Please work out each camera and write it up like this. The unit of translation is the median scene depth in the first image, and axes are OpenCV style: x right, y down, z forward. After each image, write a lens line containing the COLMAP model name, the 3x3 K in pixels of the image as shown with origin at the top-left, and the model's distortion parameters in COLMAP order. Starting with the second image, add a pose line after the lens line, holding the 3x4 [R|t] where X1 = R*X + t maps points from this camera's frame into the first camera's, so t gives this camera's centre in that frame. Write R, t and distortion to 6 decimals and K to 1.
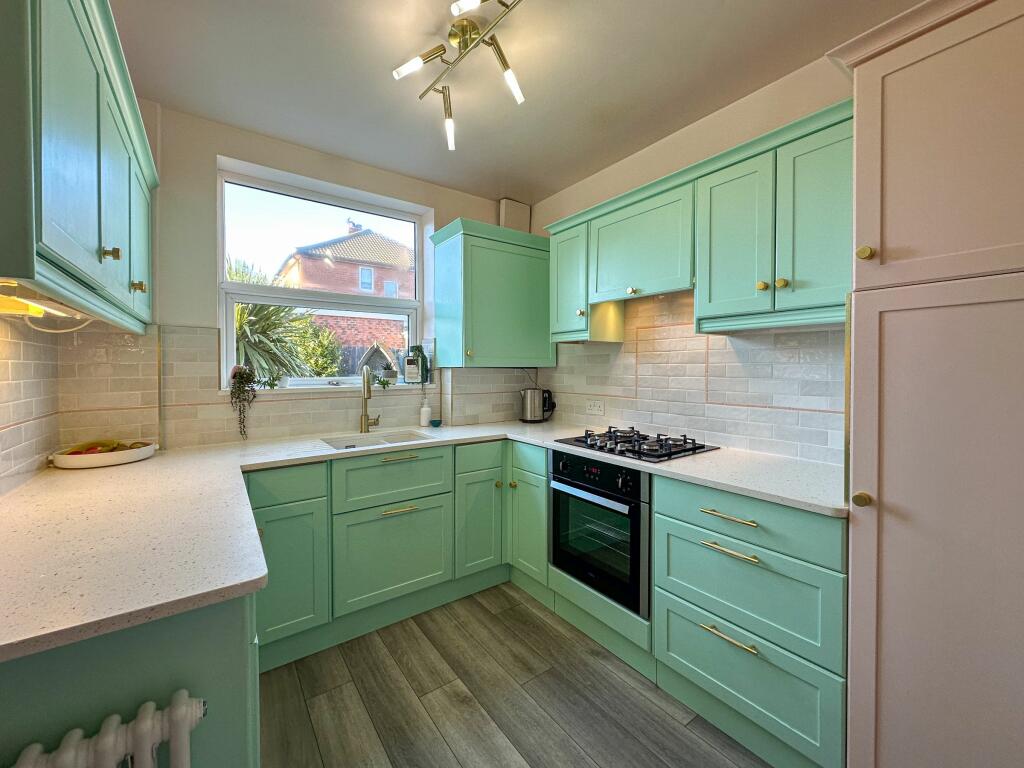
lens RADIAL K [[415.0, 0, 491.3], [0, 415.0, 373.4], [0, 0, 1]] dist [-0.000962, 0.000287]
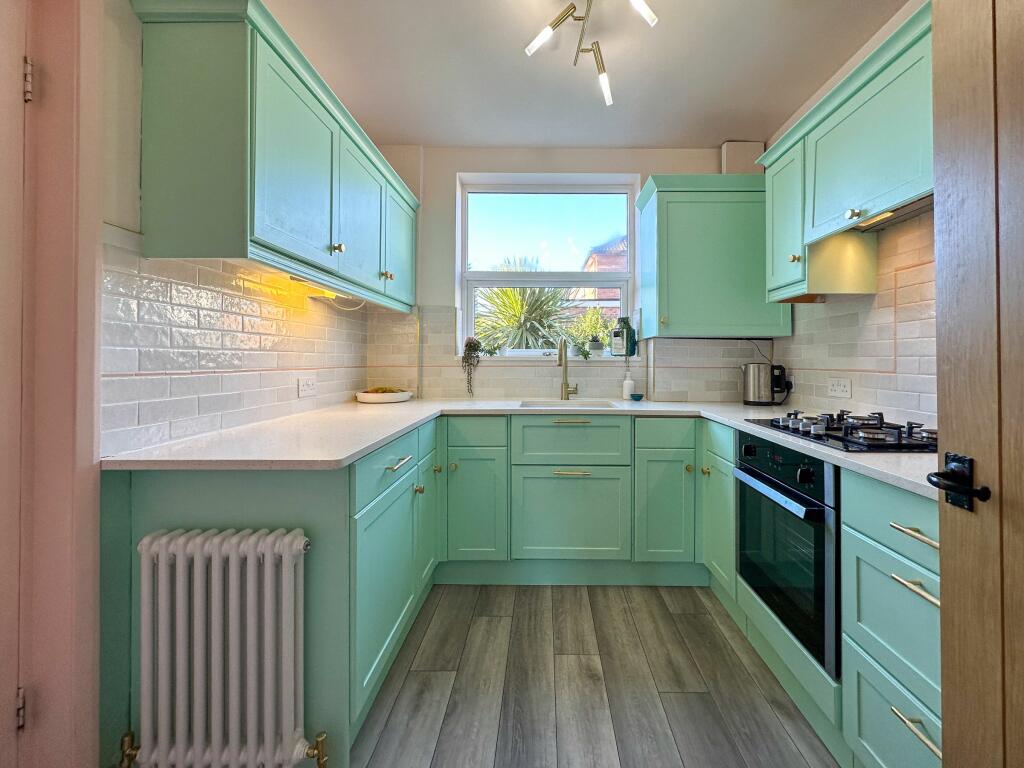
lens RADIAL K [[415.0, 0, 524.4], [0, 415.0, 355.8], [0, 0, 1]] dist [-0.000962, 0.000287]
pose [[0.810123, 0.006545, -0.586224, 0.284169], [-0.020887, 0.999625, -0.017705, 0.063030], [0.585888, 0.026588, 0.809956, 0.100735]]
